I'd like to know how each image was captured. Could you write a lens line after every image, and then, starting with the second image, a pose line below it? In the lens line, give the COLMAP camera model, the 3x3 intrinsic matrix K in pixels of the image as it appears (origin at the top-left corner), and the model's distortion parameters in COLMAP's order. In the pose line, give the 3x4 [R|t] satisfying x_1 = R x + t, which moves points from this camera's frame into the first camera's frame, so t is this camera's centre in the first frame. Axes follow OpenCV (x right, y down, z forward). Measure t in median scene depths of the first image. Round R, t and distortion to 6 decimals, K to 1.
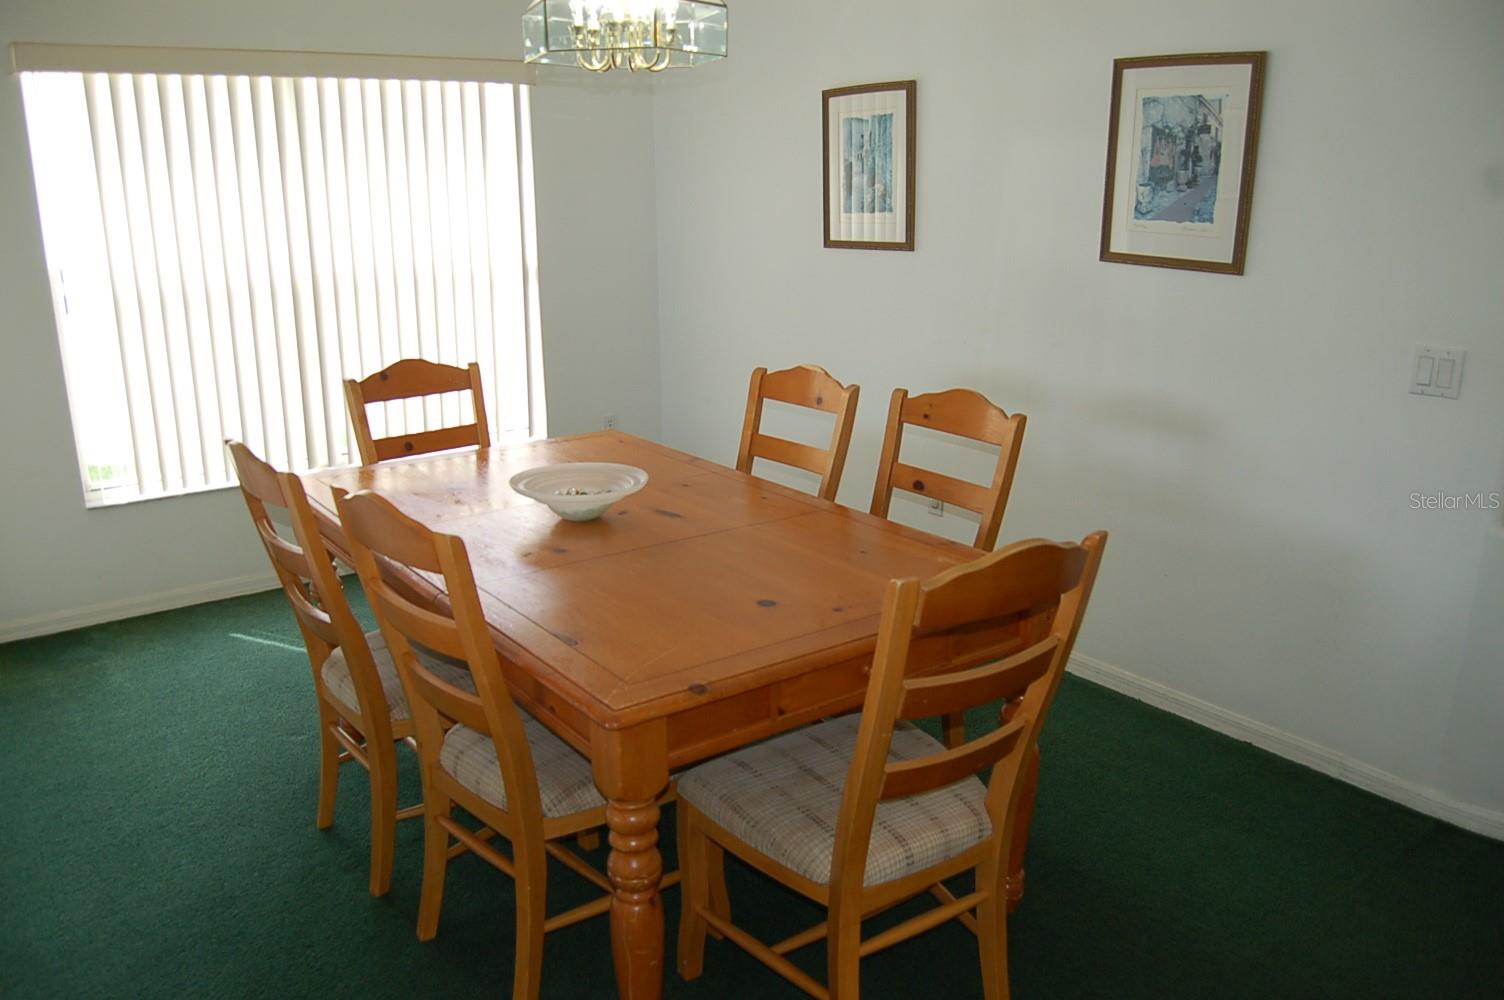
lens RADIAL K [[1186.1, 0, 750.2], [0, 1186.1, 505.7], [0, 0, 1]] dist [-0.088823, 0.034723]
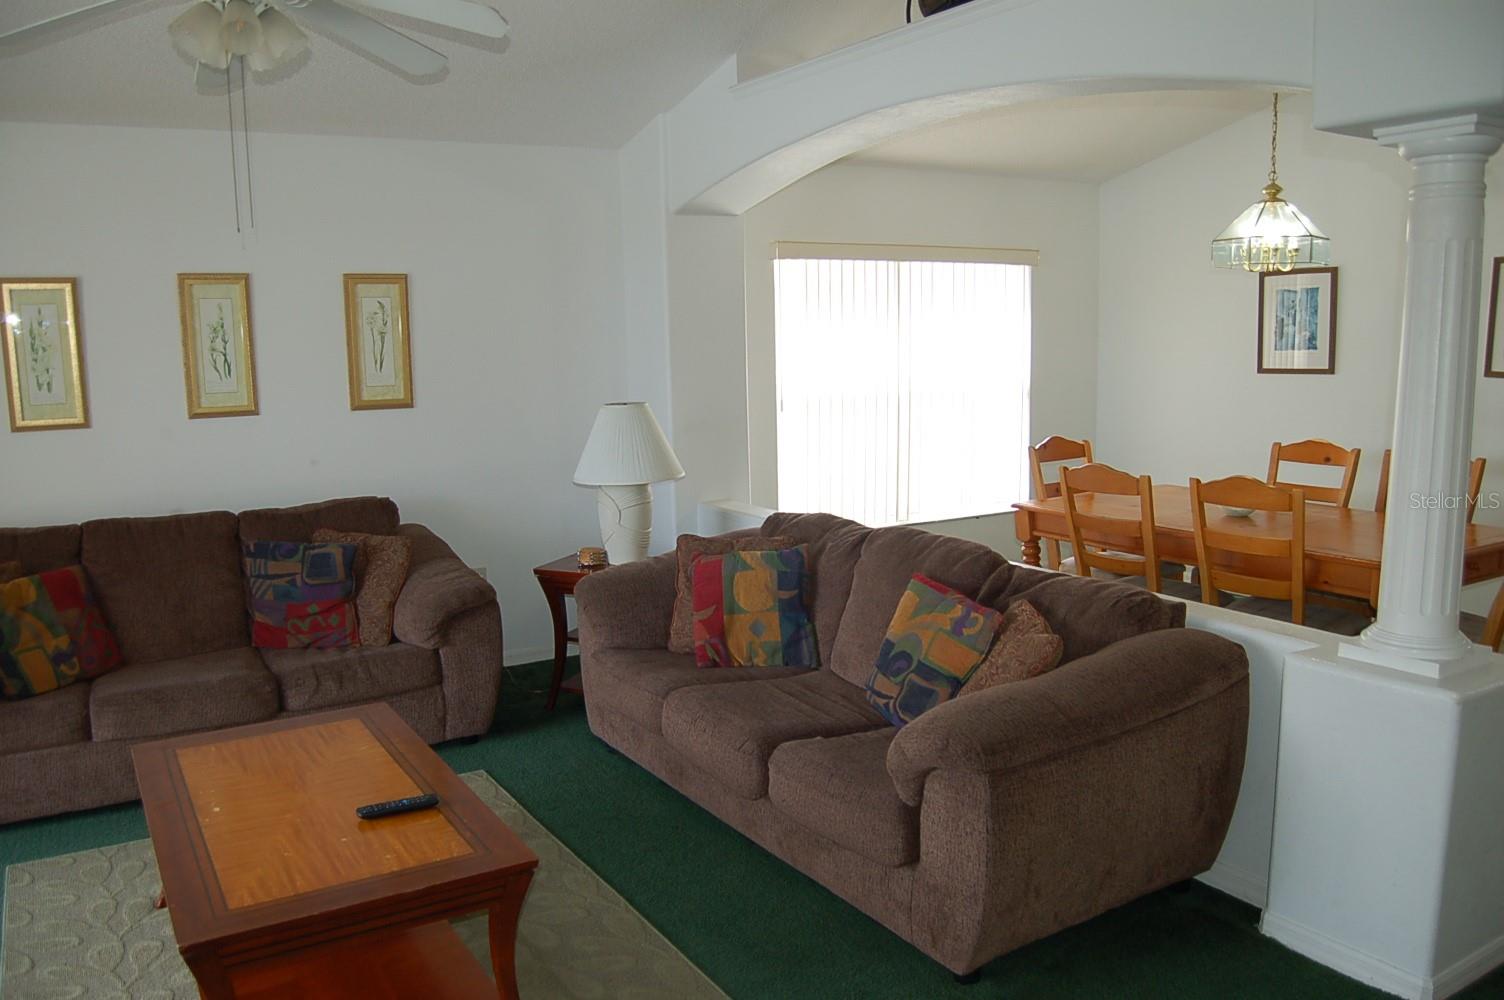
lens RADIAL K [[1186.1, 0, 735.4], [0, 1186.1, 525.3], [0, 0, 1]] dist [-0.088823, 0.034723]
pose [[0.997014, 0.000837, -0.077217, -0.525409], [-0.009036, 0.994336, -0.105896, 0.149767], [0.076691, 0.106277, 0.991375, -0.548747]]
